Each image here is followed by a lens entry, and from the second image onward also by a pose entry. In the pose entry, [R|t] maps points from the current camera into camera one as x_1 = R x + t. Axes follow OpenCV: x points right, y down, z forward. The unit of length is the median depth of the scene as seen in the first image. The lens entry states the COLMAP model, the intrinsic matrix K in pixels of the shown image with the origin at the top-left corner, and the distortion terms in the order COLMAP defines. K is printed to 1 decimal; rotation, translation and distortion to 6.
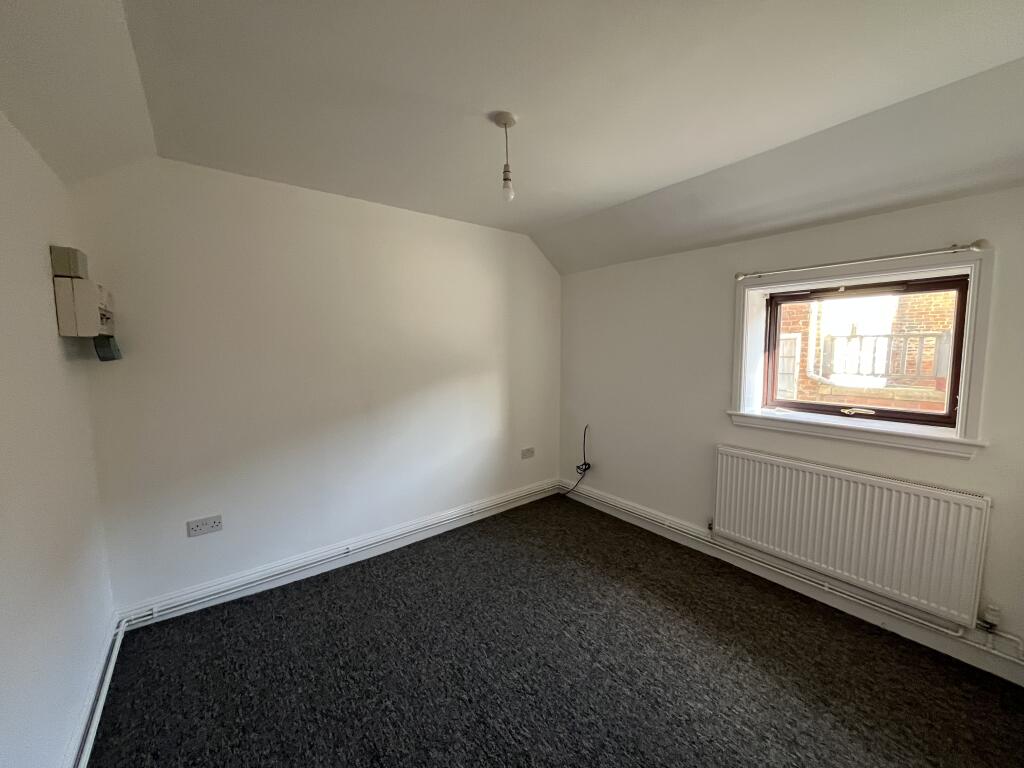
lens RADIAL K [[416.0, 0, 512.0], [0, 416.0, 384.0], [0, 0, 1]] dist [-0.000941, -0.000393]
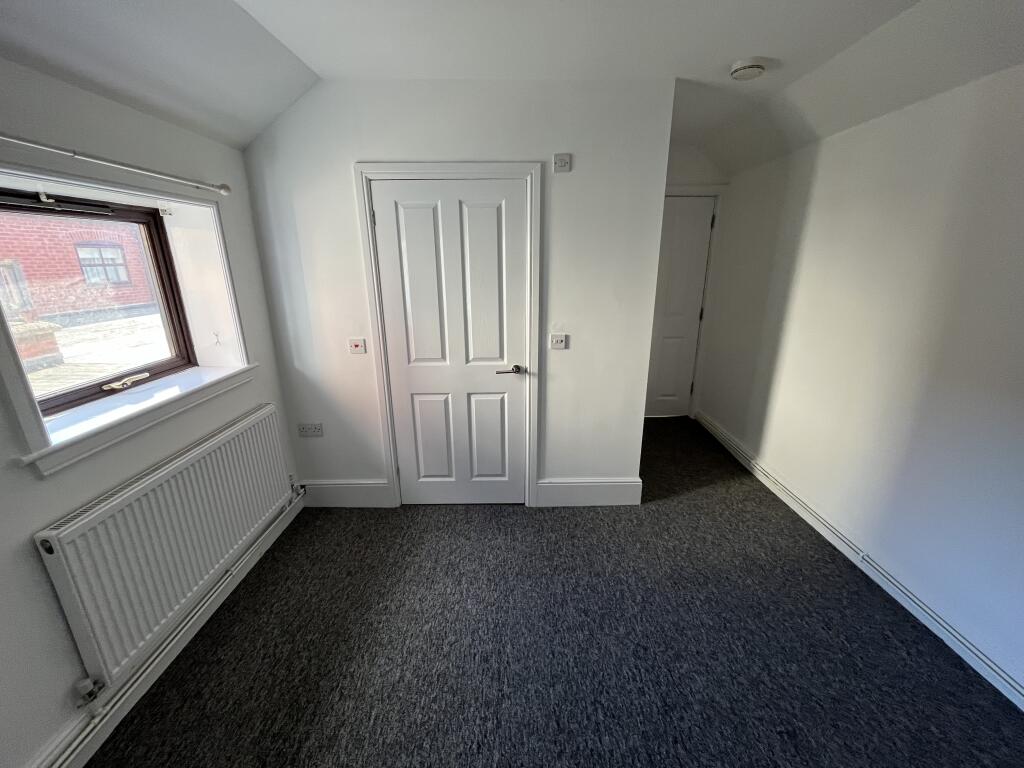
lens RADIAL K [[416.0, 0, 512.0], [0, 416.0, 384.0], [0, 0, 1]] dist [-0.000941, -0.000393]
pose [[-0.802907, -0.159049, 0.574495, -0.186723], [0.073063, 0.930225, 0.359644, -0.184861], [-0.591610, 0.330735, -0.735263, 1.453716]]
